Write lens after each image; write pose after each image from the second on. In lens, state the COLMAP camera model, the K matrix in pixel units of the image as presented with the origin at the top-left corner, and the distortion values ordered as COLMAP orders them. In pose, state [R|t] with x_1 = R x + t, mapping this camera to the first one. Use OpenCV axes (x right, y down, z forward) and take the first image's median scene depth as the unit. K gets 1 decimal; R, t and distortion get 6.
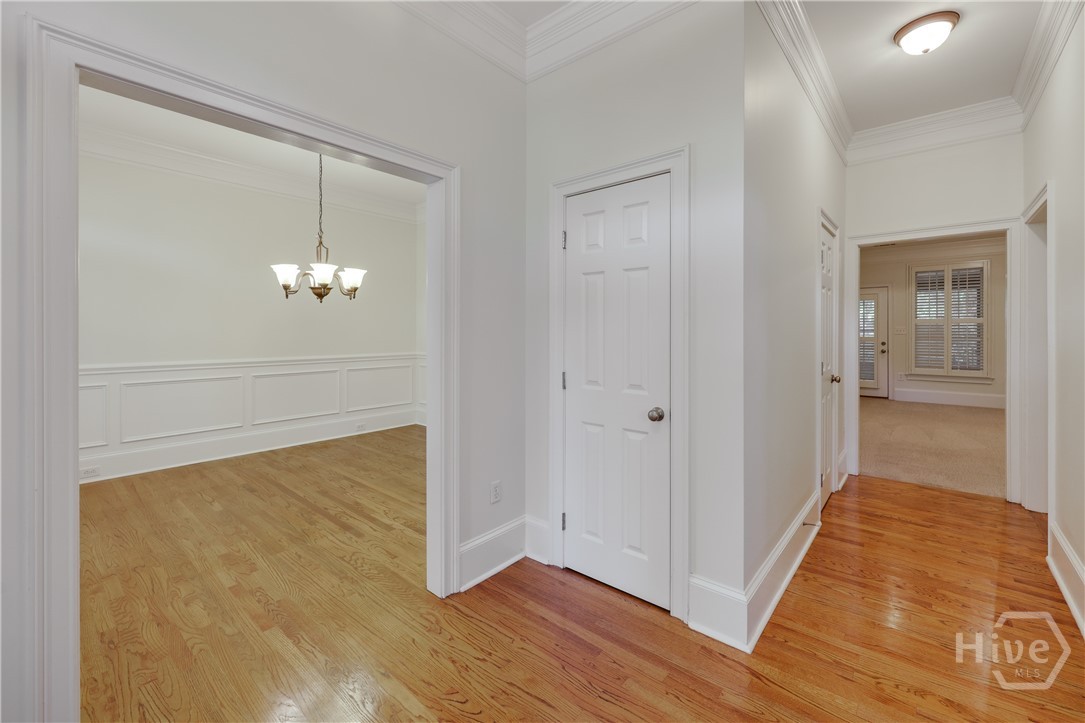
lens RADIAL K [[452.3, 0, 536.3], [0, 452.3, 334.1], [0, 0, 1]] dist [-0.000553, 0.000118]
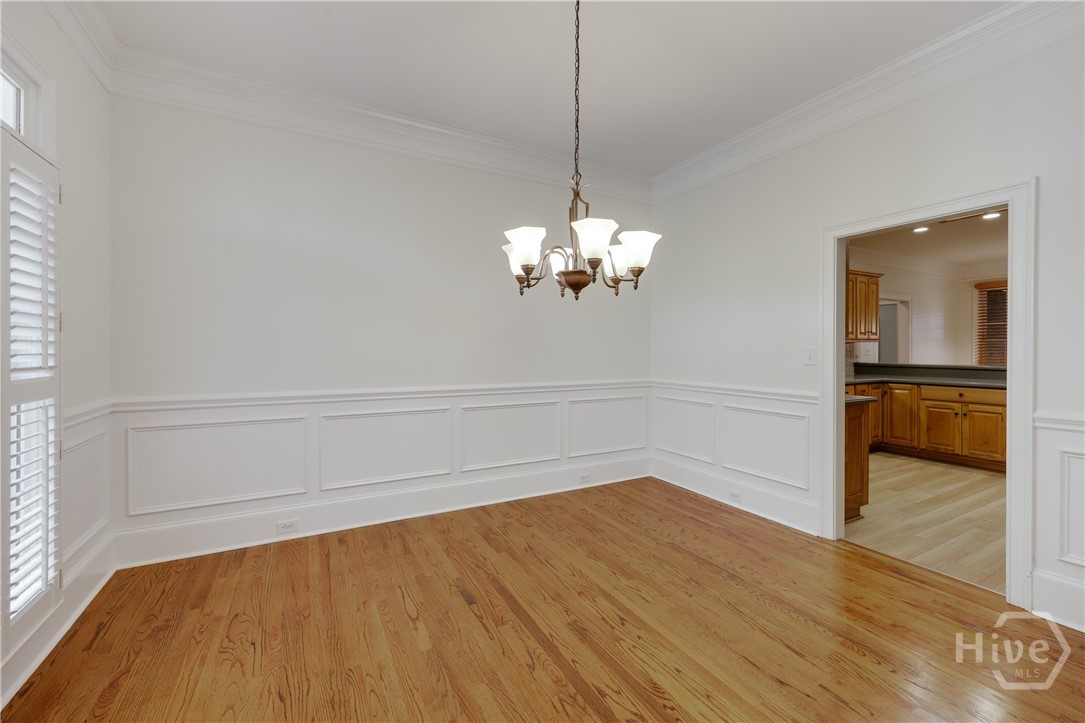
lens RADIAL K [[443.7, 0, 535.0], [0, 443.7, 354.7], [0, 0, 1]] dist [0.000625, 0.000161]
pose [[0.934583, 0.002198, -0.355739, -0.327085], [-0.000601, 0.999989, 0.004598, -0.002544], [0.355745, -0.004083, 0.934574, 0.459459]]
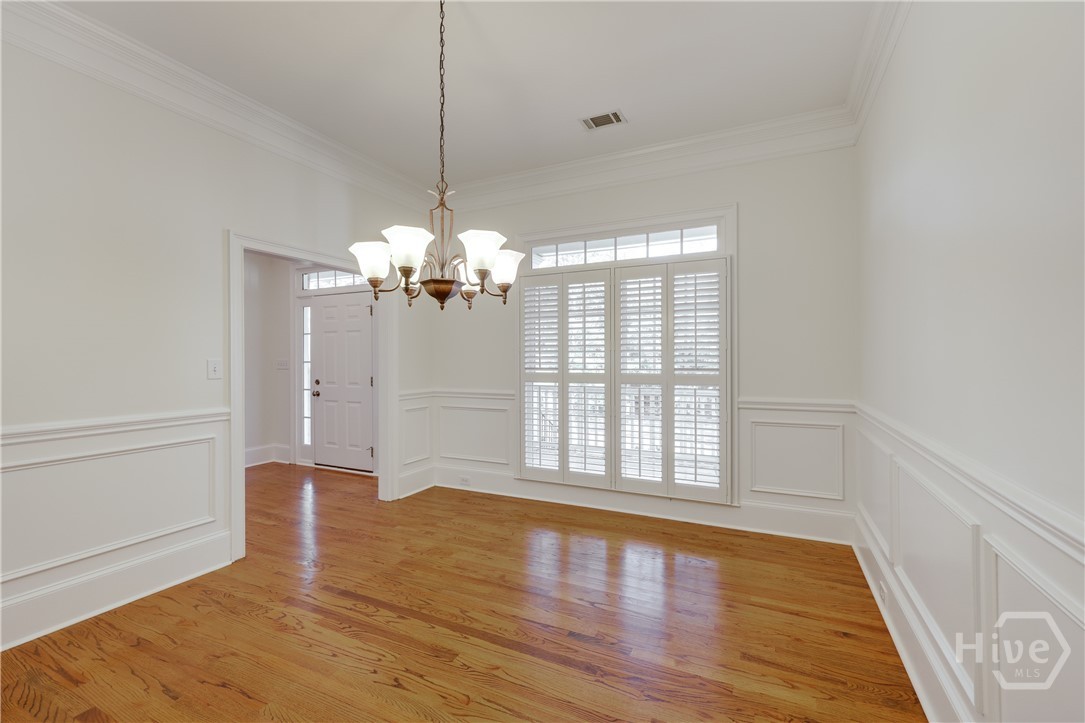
lens RADIAL K [[459.7, 0, 542.5], [0, 459.7, 361.5], [0, 0, 1]] dist [0.000047, -0.000050]
pose [[-0.965151, 0.003498, -0.261670, -0.449341], [0.000968, 0.999952, 0.009795, 0.003508], [0.261692, 0.009201, -0.965108, 1.562767]]
